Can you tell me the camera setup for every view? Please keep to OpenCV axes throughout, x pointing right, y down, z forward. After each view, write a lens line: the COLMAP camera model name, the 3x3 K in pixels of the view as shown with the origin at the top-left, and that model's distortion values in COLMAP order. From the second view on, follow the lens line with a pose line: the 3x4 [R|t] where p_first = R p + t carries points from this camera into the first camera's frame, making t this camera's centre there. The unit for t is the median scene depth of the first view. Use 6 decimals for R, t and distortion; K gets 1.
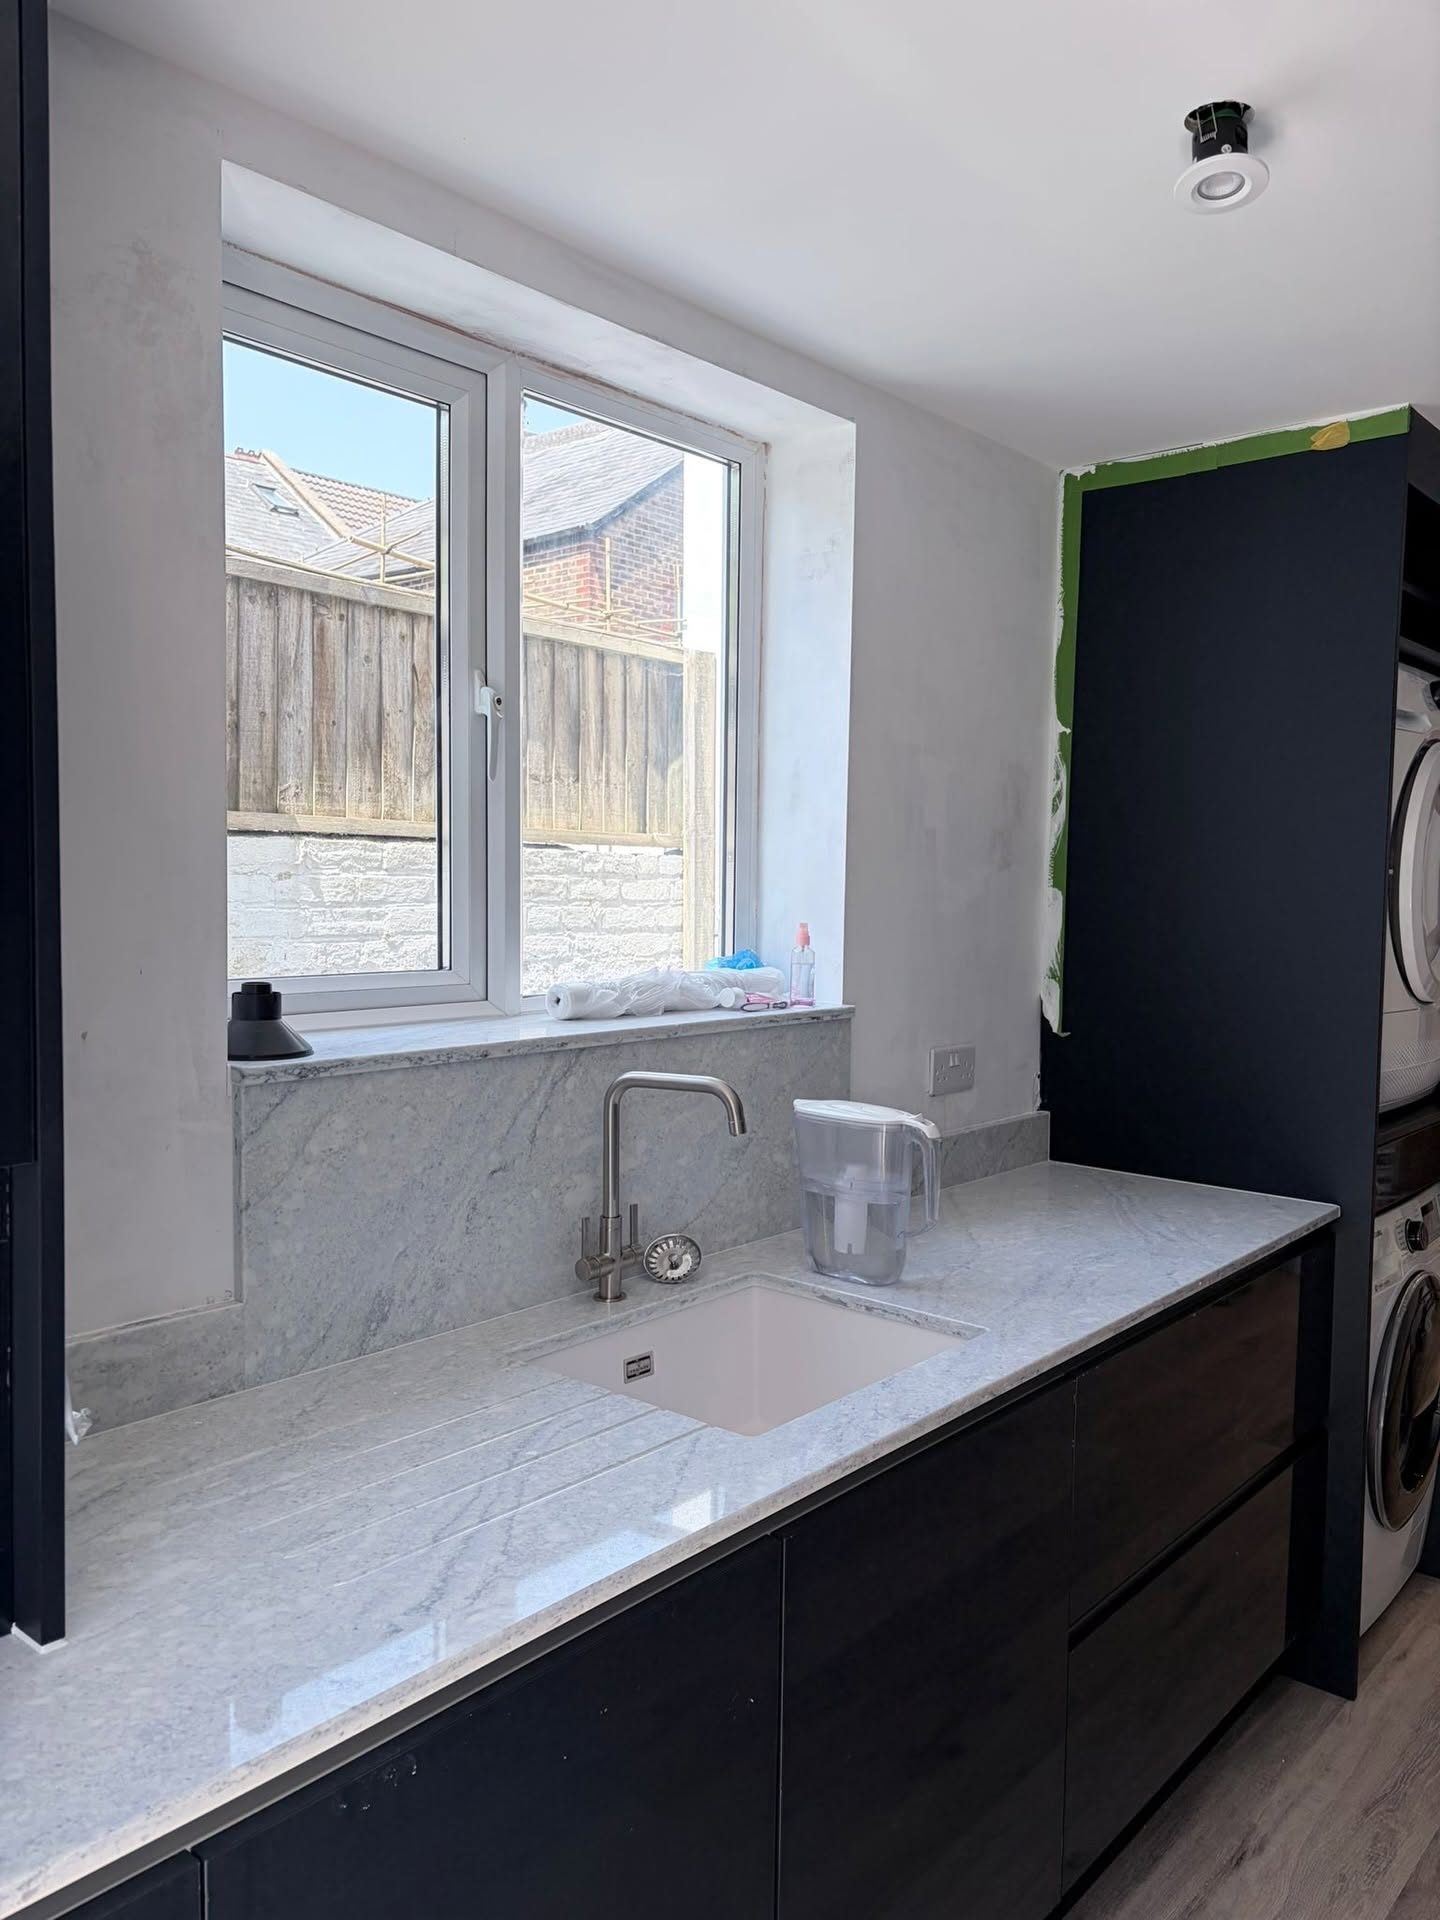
lens RADIAL K [[1468.8, 0, 717.2], [0, 1468.8, 963.7], [0, 0, 1]] dist [0.047721, -0.051141]
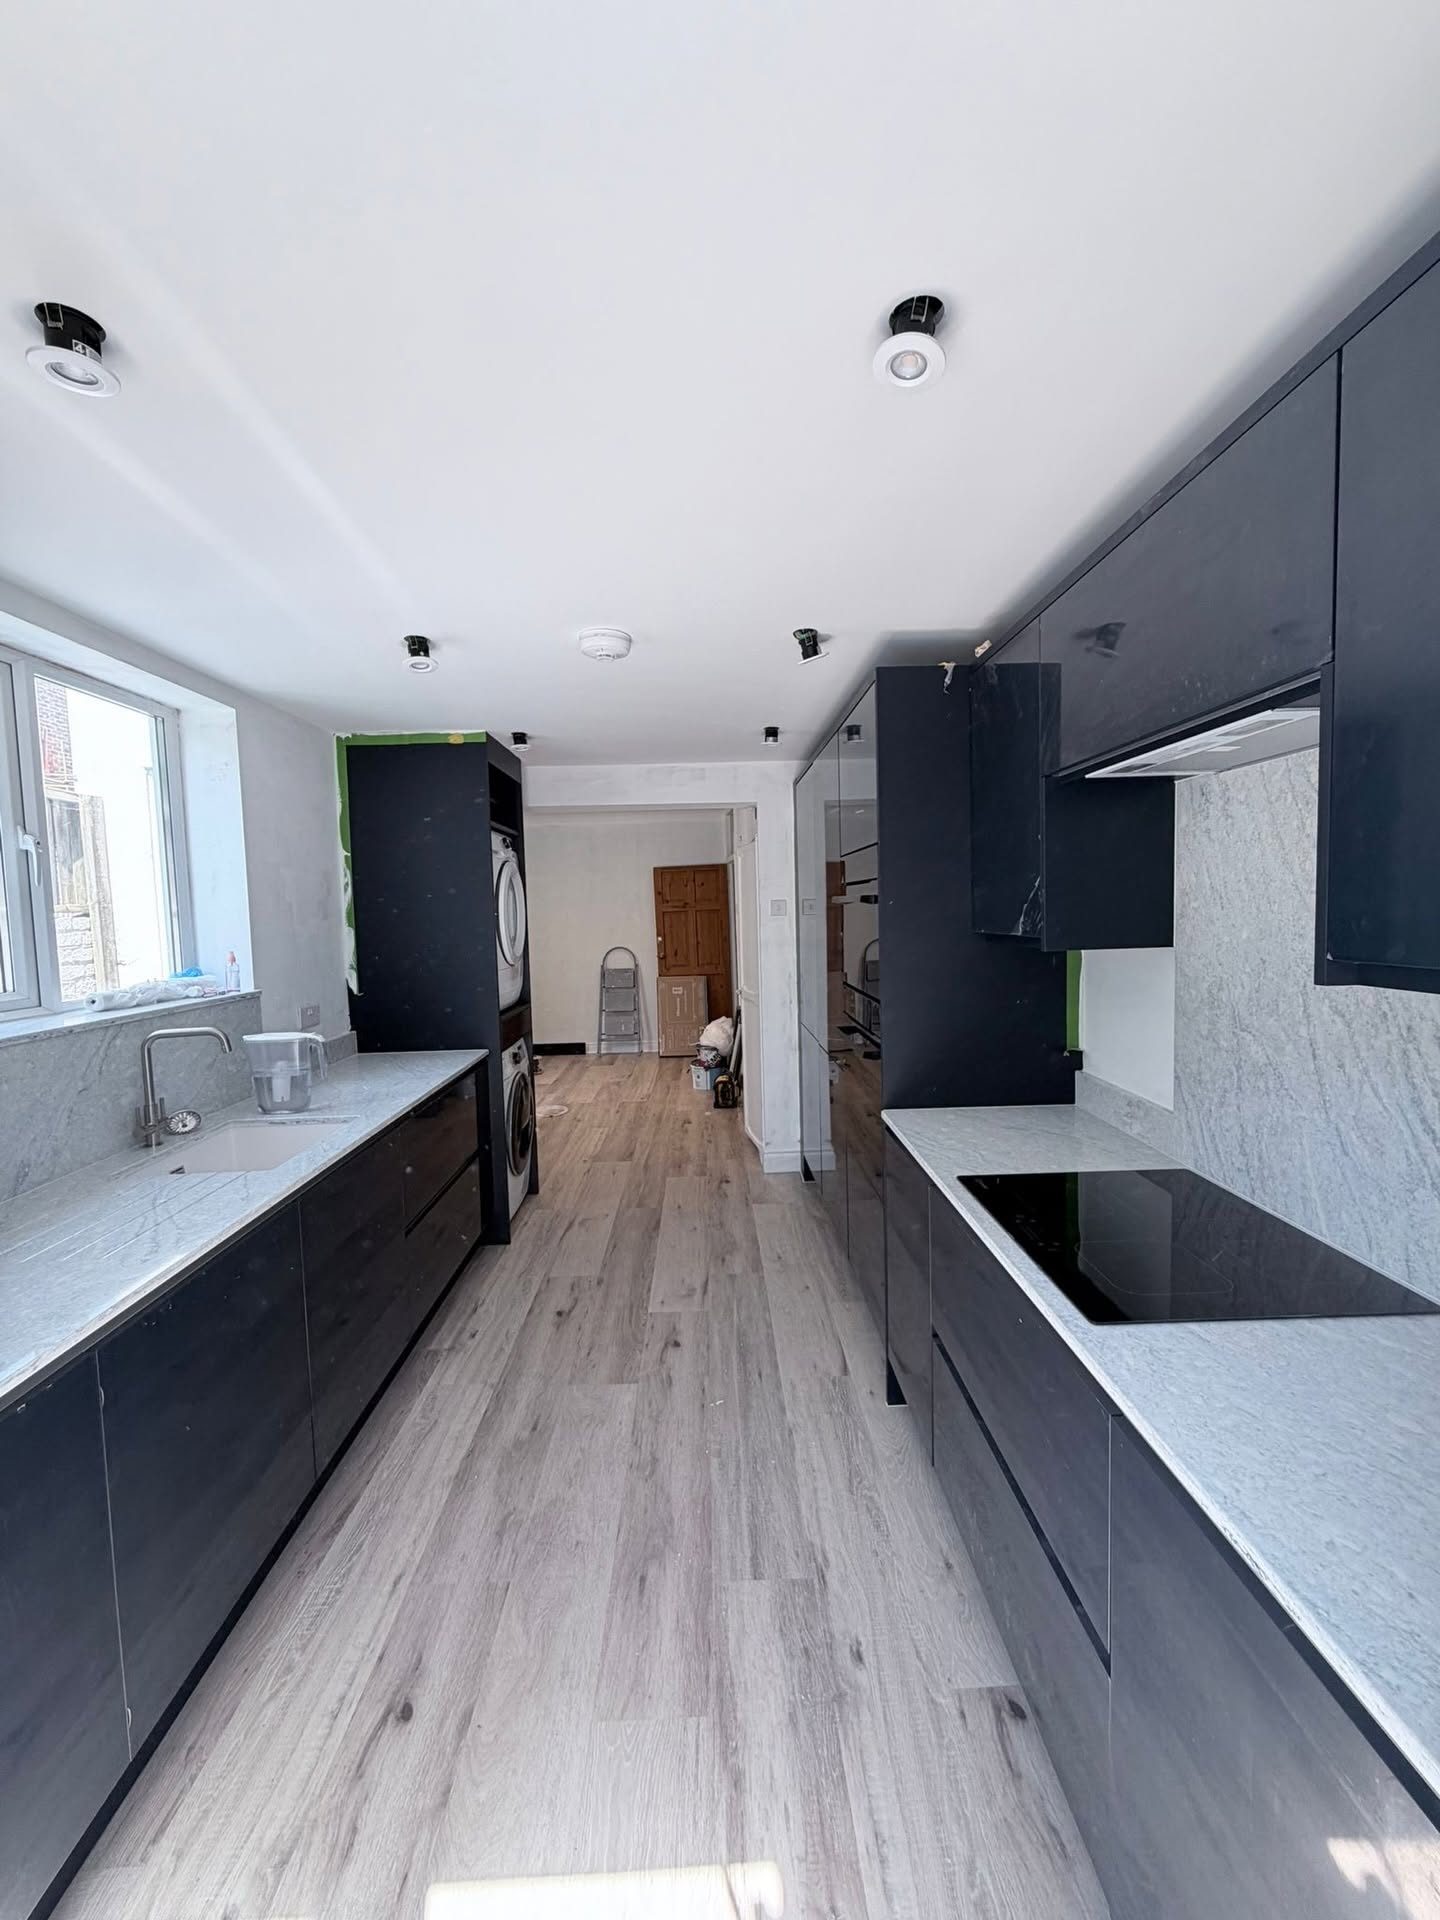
lens RADIAL K [[807.5, 0, 727.9], [0, 807.5, 968.0], [0, 0, 1]] dist [0.001740, 0.000236]
pose [[0.746520, -0.086448, 0.659724, -0.173518], [0.077654, 0.996068, 0.042651, 0.000833], [-0.660816, 0.019391, 0.750297, -0.306744]]
